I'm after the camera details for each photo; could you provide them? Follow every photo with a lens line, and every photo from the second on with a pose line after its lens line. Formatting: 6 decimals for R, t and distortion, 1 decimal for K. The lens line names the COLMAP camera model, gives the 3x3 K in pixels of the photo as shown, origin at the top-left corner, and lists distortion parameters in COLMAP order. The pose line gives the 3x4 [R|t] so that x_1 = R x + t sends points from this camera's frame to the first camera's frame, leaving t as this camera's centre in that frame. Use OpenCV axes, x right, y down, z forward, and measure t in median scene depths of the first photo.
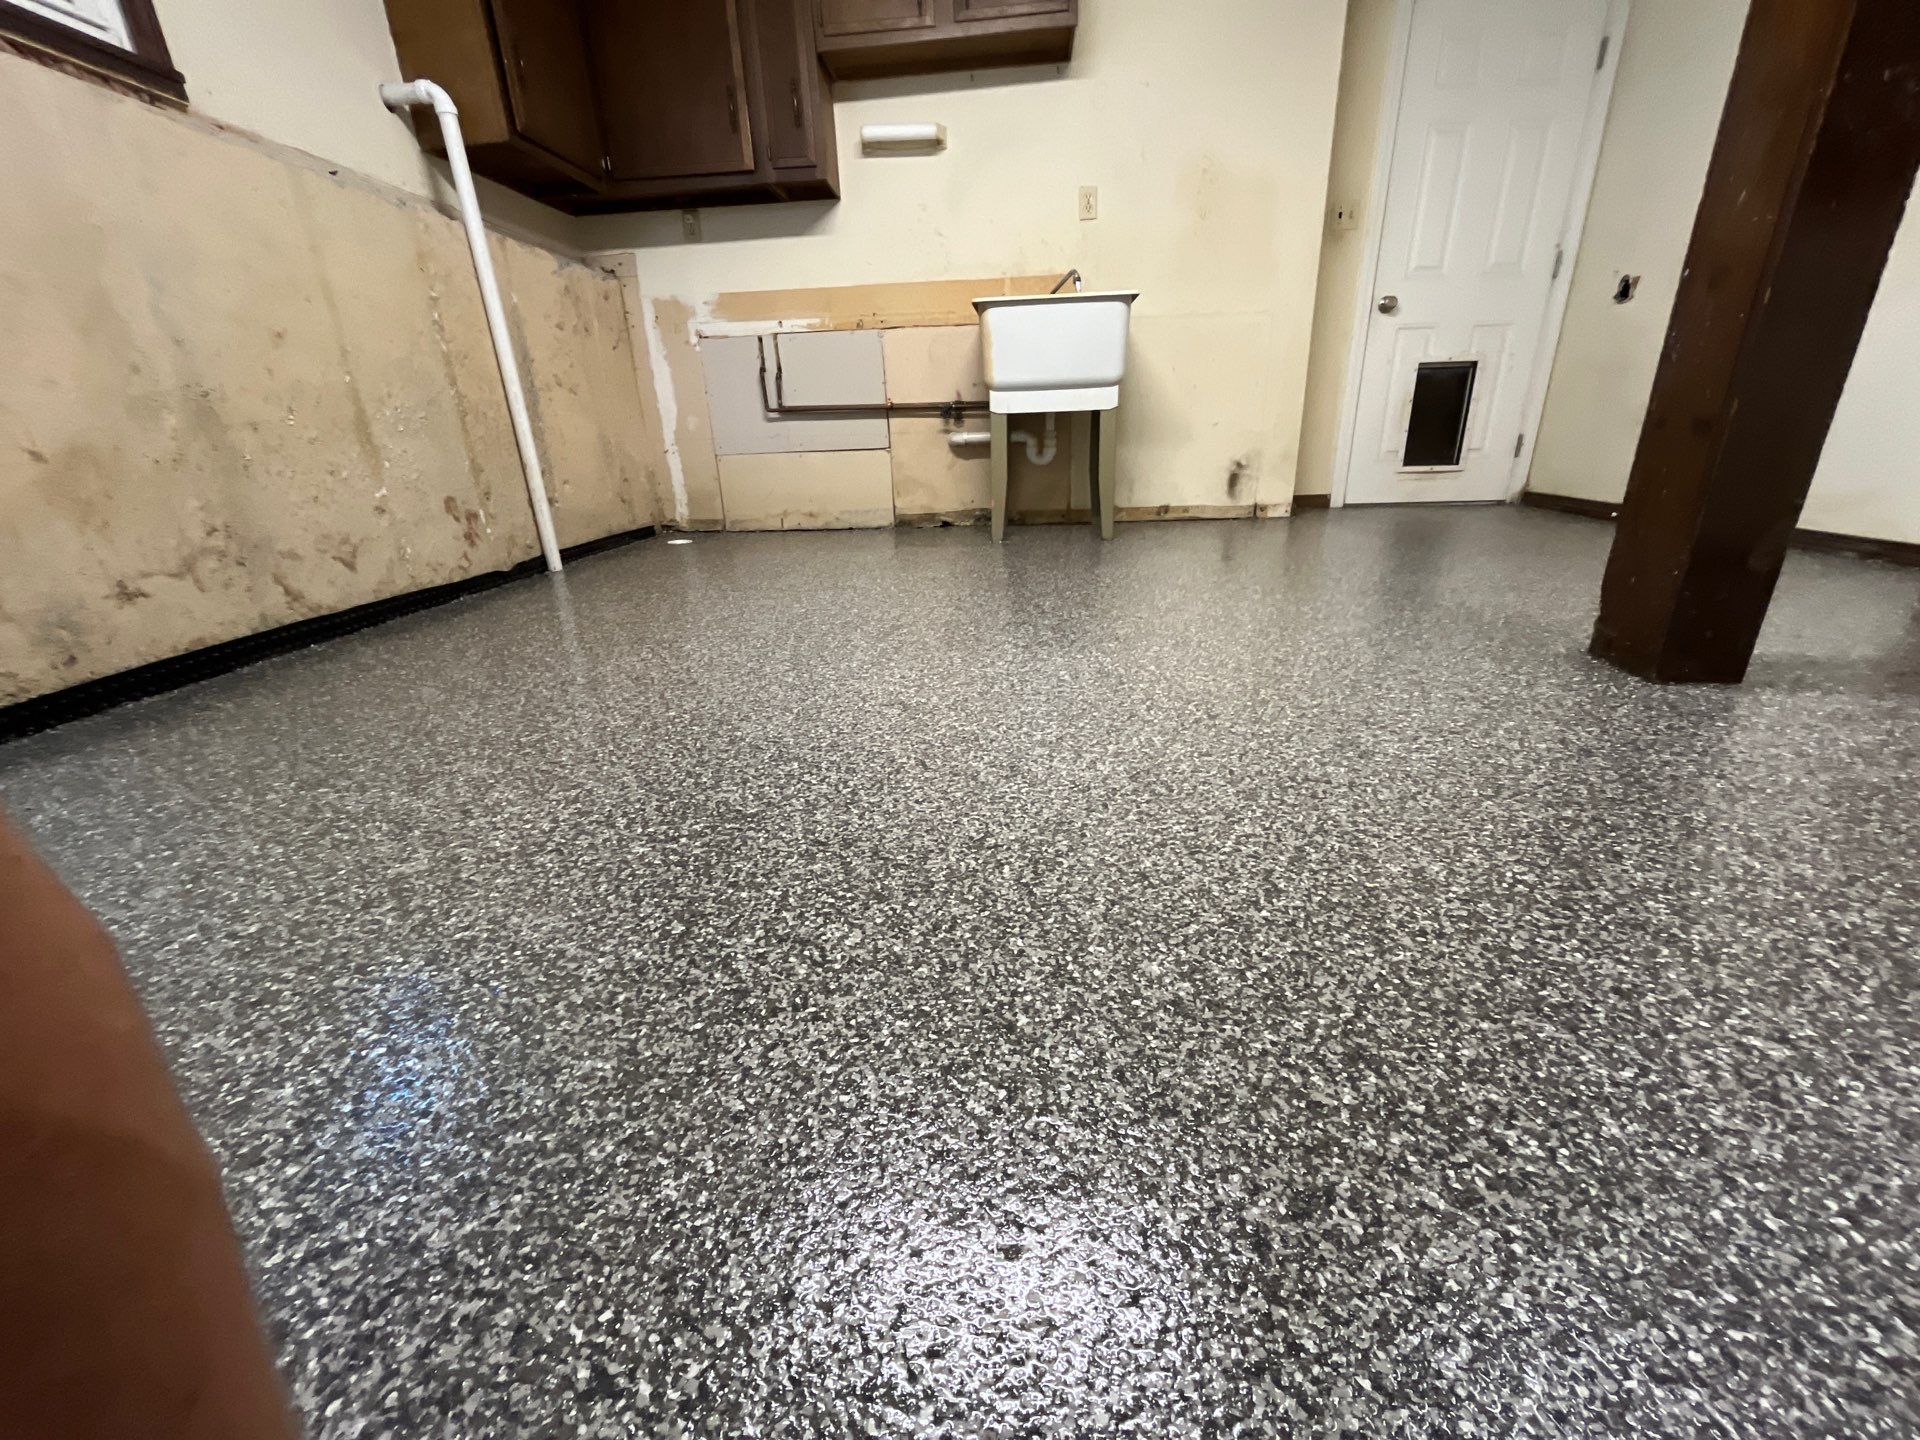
lens RADIAL K [[775.3, 0, 957.2], [0, 775.3, 717.6], [0, 0, 1]] dist [-0.002010, -0.000511]
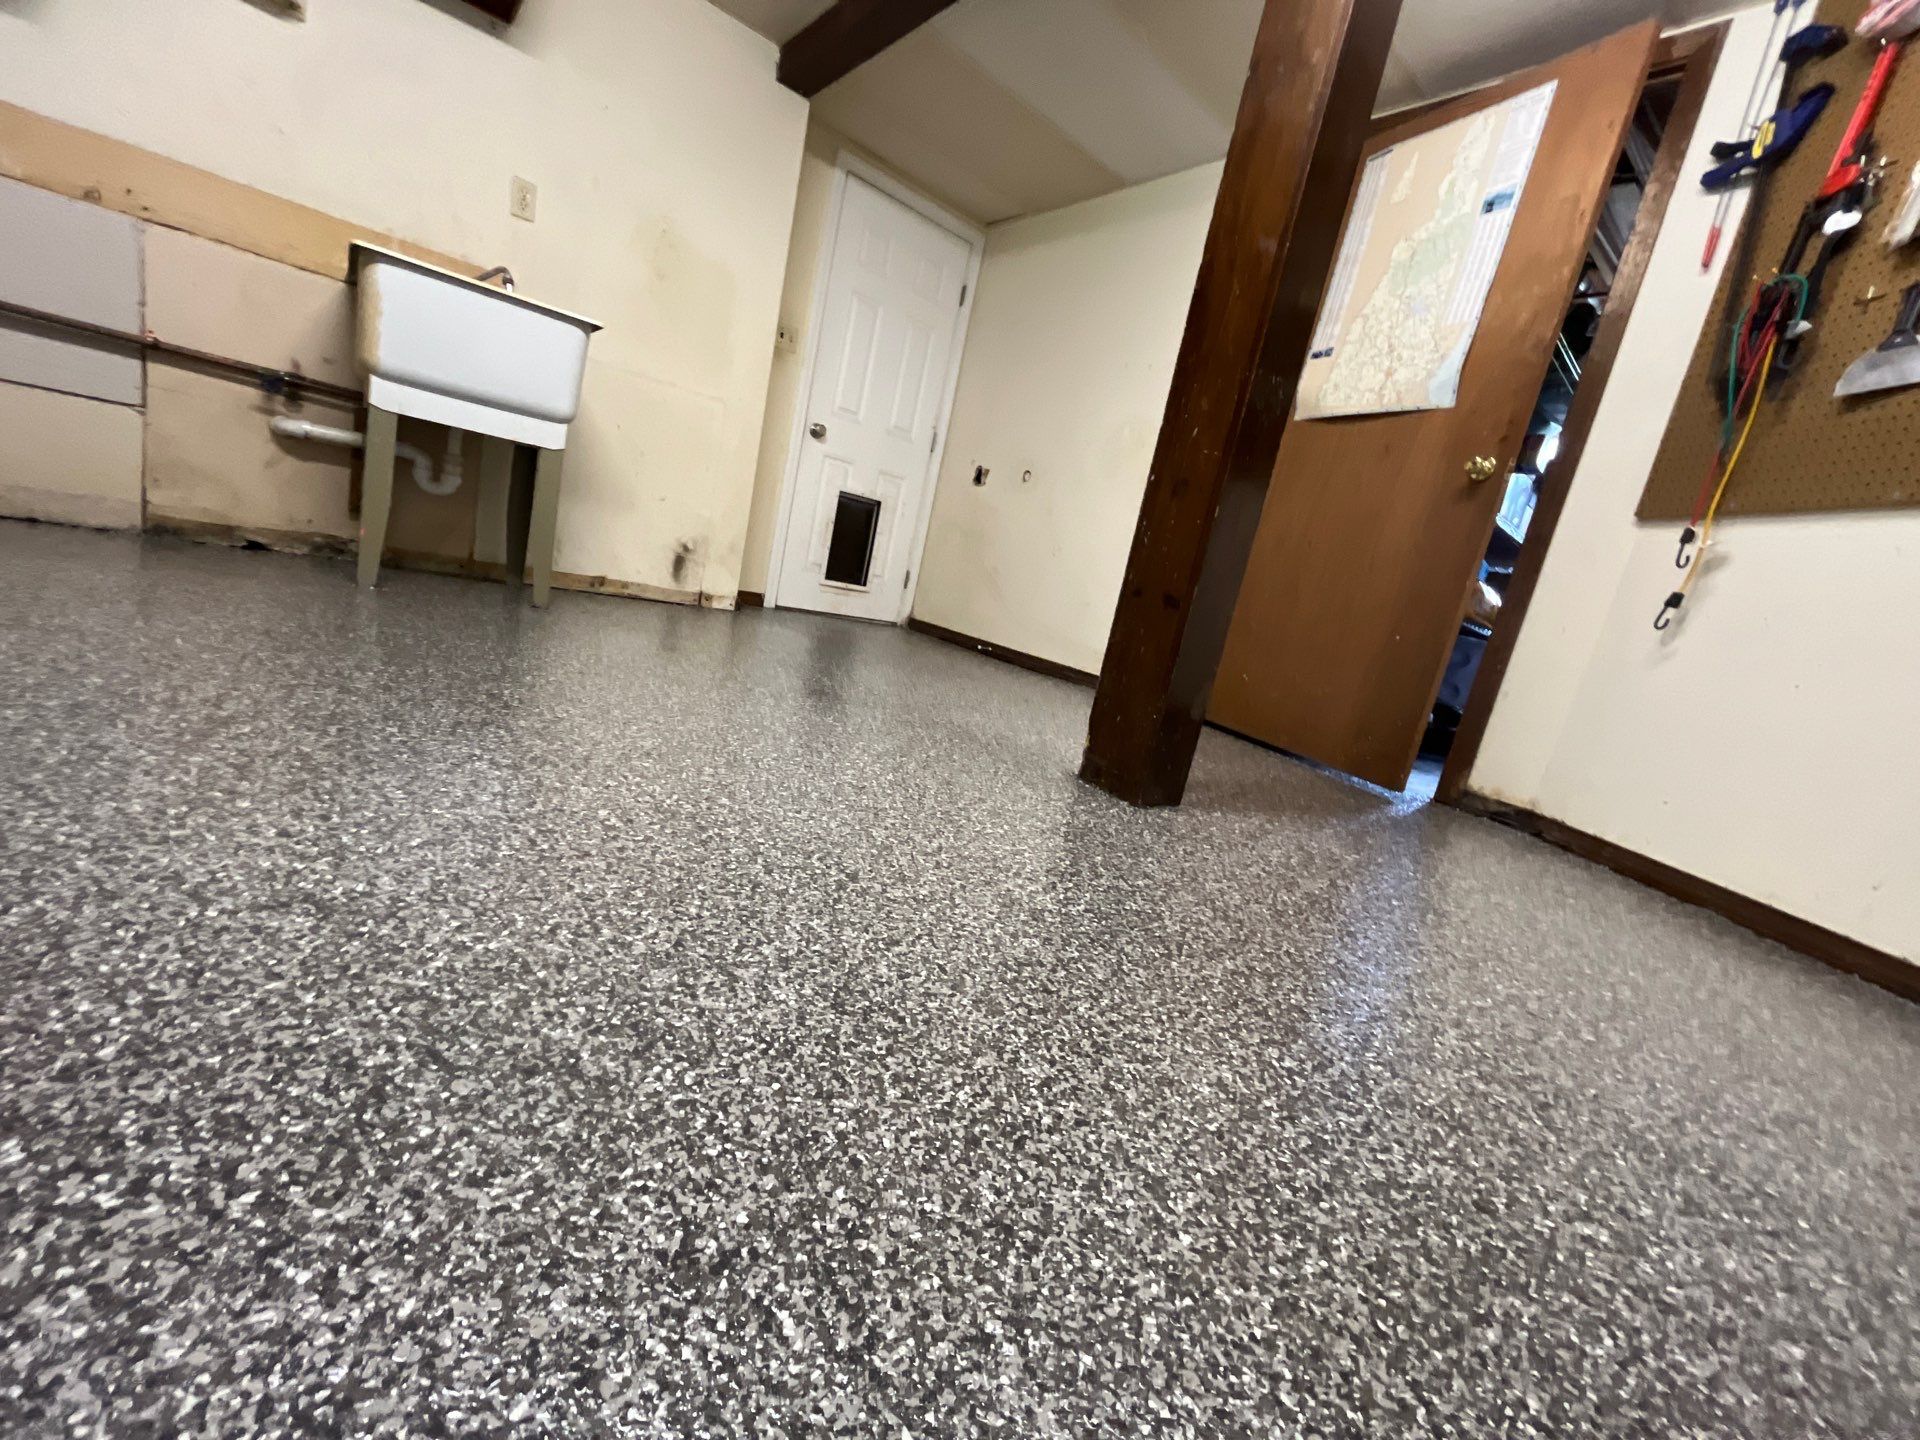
lens RADIAL K [[775.3, 0, 957.2], [0, 775.3, 717.6], [0, 0, 1]] dist [-0.002010, -0.000511]
pose [[0.708240, 0.047455, 0.704375, -0.143767], [0.025116, 0.995413, -0.092316, -0.084828], [-0.705525, 0.083073, 0.703799, 0.381434]]
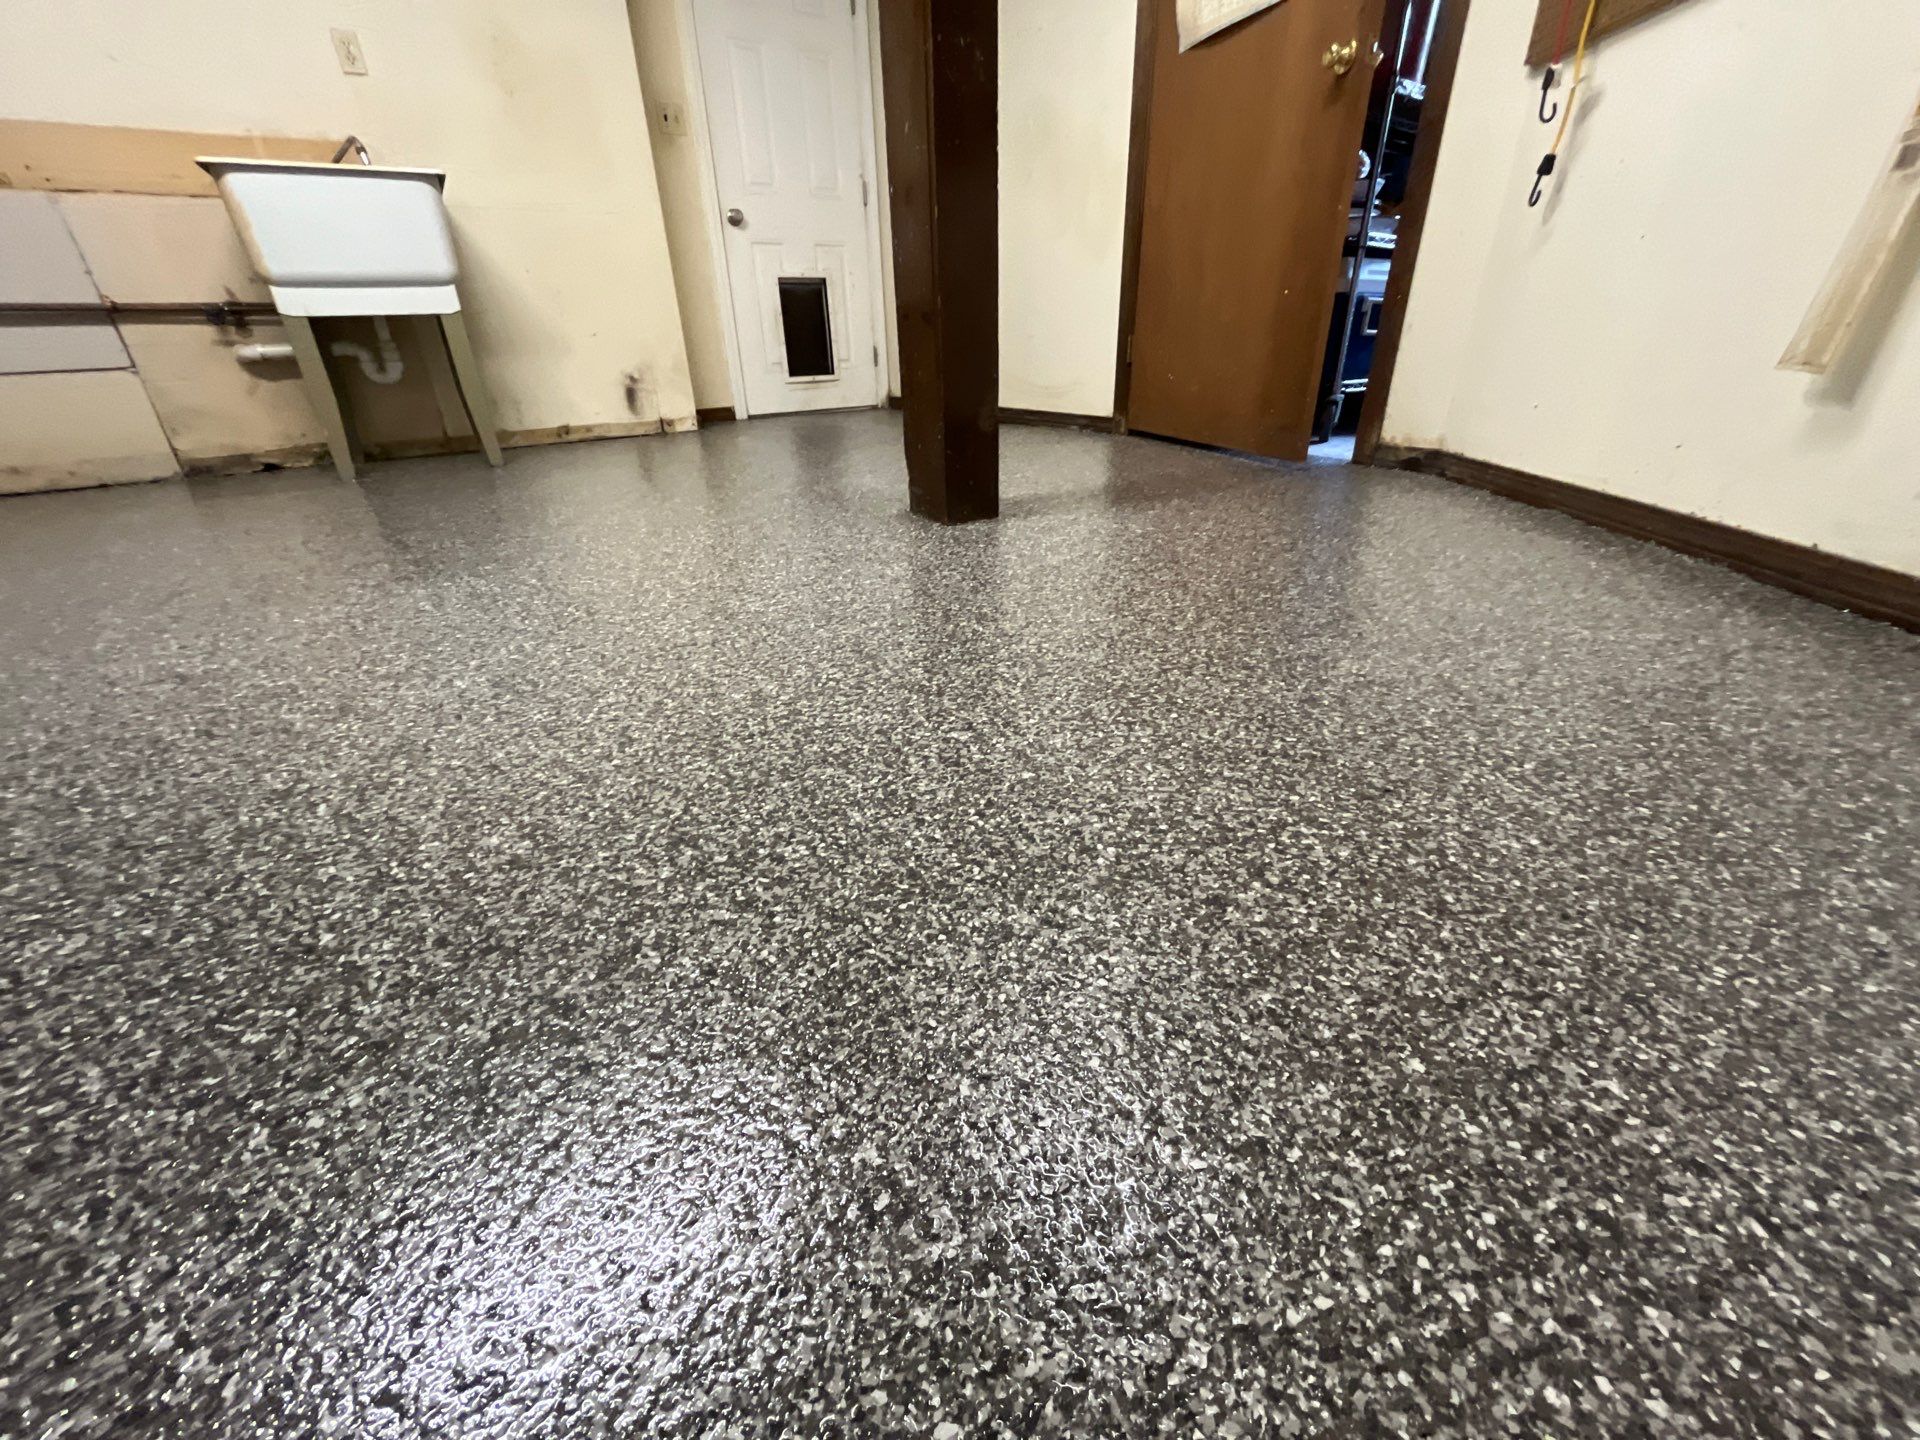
lens RADIAL K [[775.3, 0, 957.2], [0, 775.3, 717.6], [0, 0, 1]] dist [-0.002010, -0.000511]
pose [[0.794106, -0.263371, 0.547750, 0.122600], [0.217977, 0.964692, 0.147833, 0.084073], [-0.567346, 0.002002, 0.823477, -0.087245]]
